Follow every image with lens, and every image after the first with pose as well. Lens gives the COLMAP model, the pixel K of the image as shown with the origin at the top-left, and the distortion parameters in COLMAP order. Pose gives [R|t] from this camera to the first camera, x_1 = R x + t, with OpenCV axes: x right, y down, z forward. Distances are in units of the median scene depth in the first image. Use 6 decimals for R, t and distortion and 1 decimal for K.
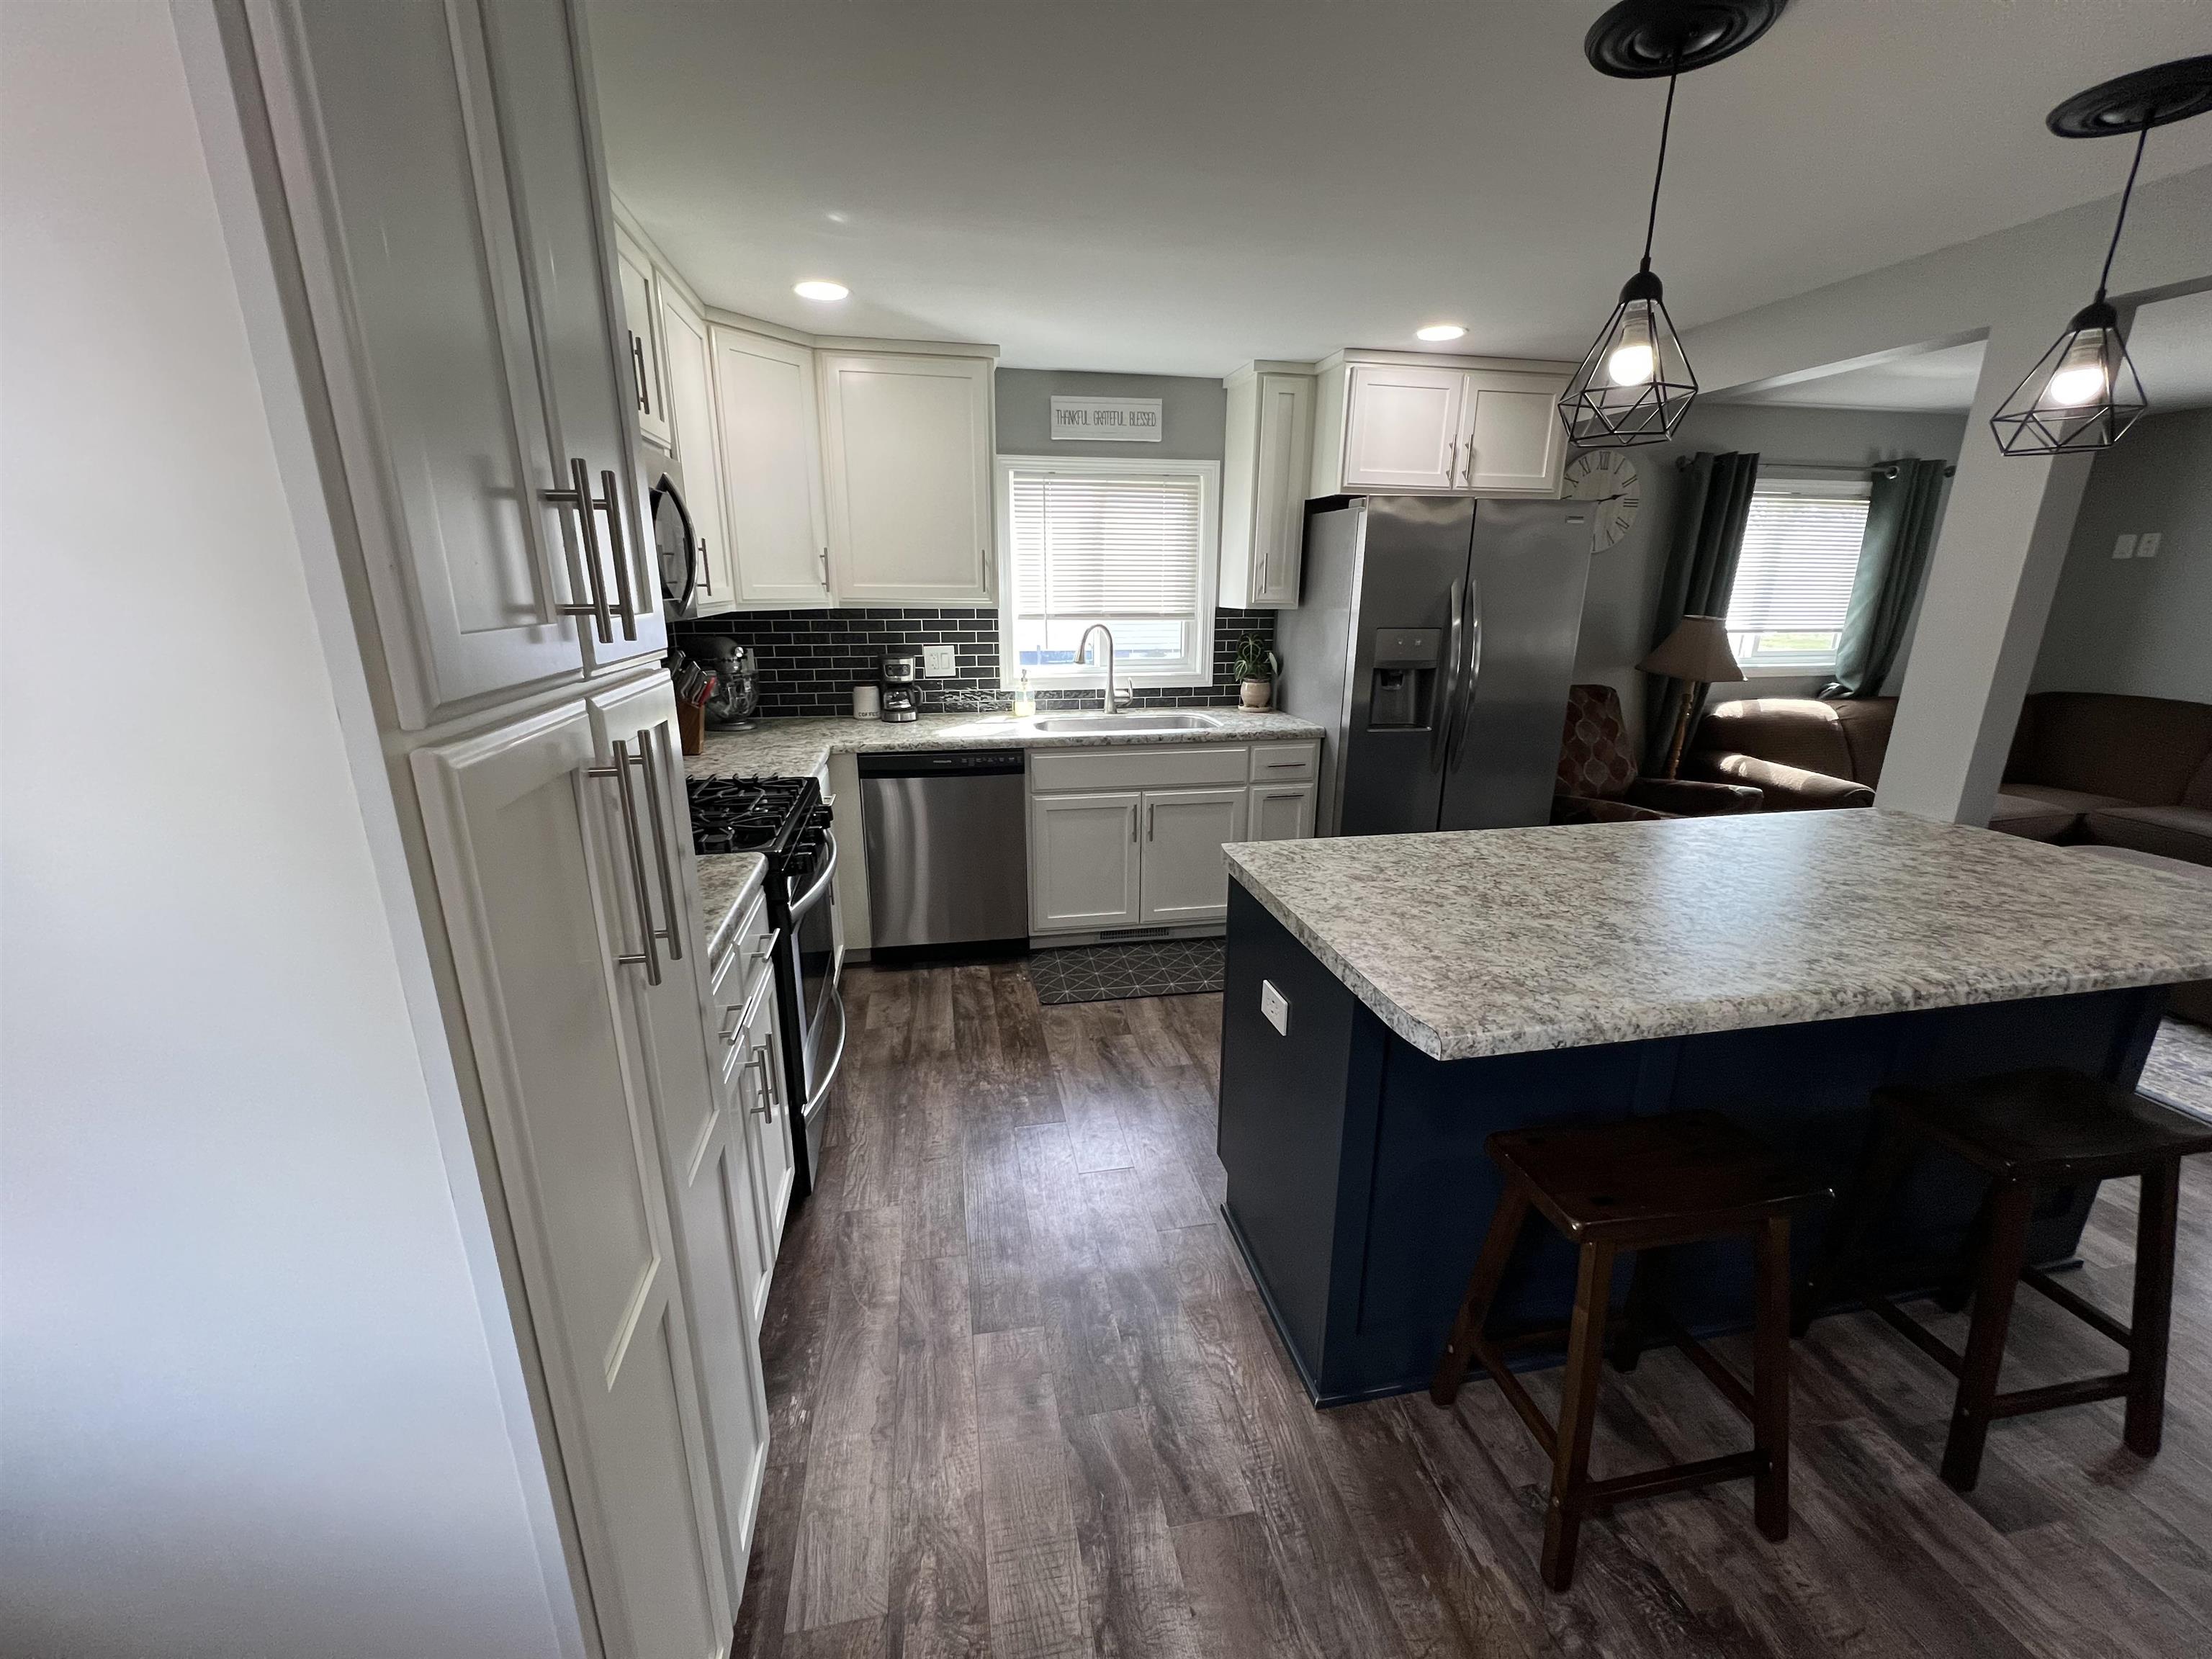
lens RADIAL K [[877.9, 0, 1104.9], [0, 877.9, 828.6], [0, 0, 1]] dist [0.003100, 0.000141]
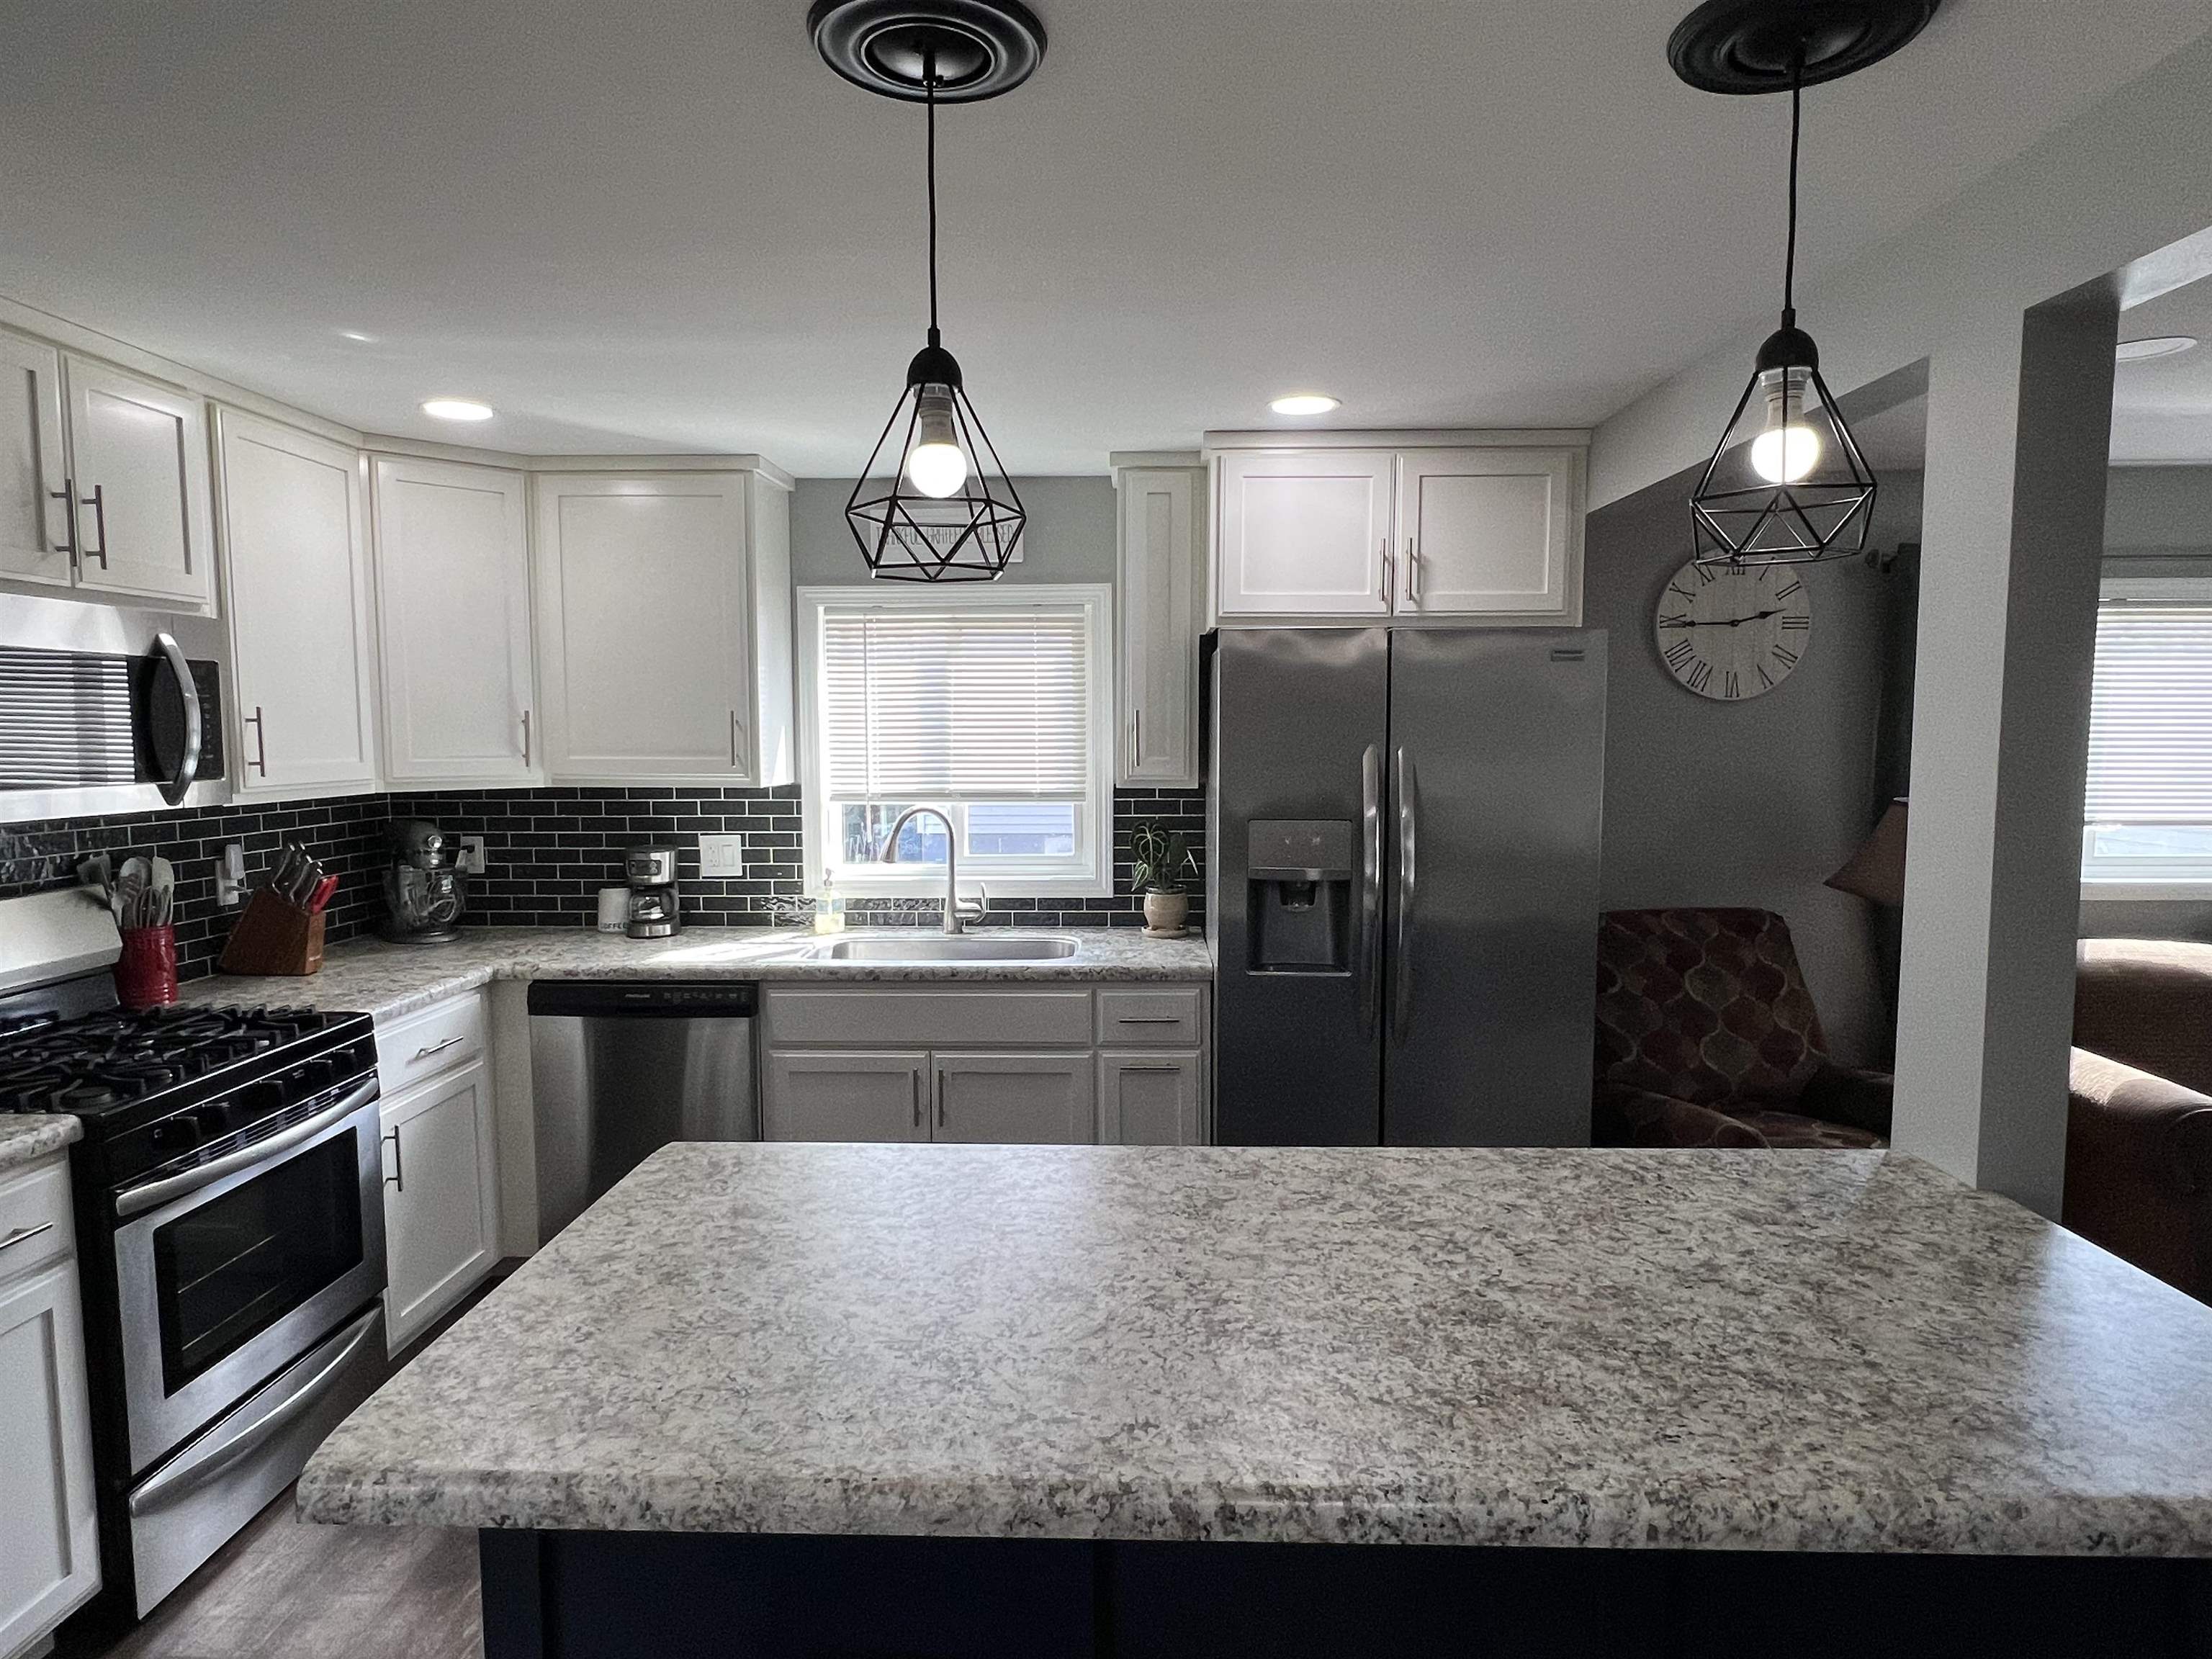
lens RADIAL K [[1287.5, 0, 1098.6], [0, 1287.5, 830.3], [0, 0, 1]] dist [0.008295, -0.008682]
pose [[0.974414, 0.010639, -0.224507, 0.371760], [-0.054932, 0.979859, -0.191984, -0.024887], [0.217943, 0.199405, 0.955374, 0.047391]]
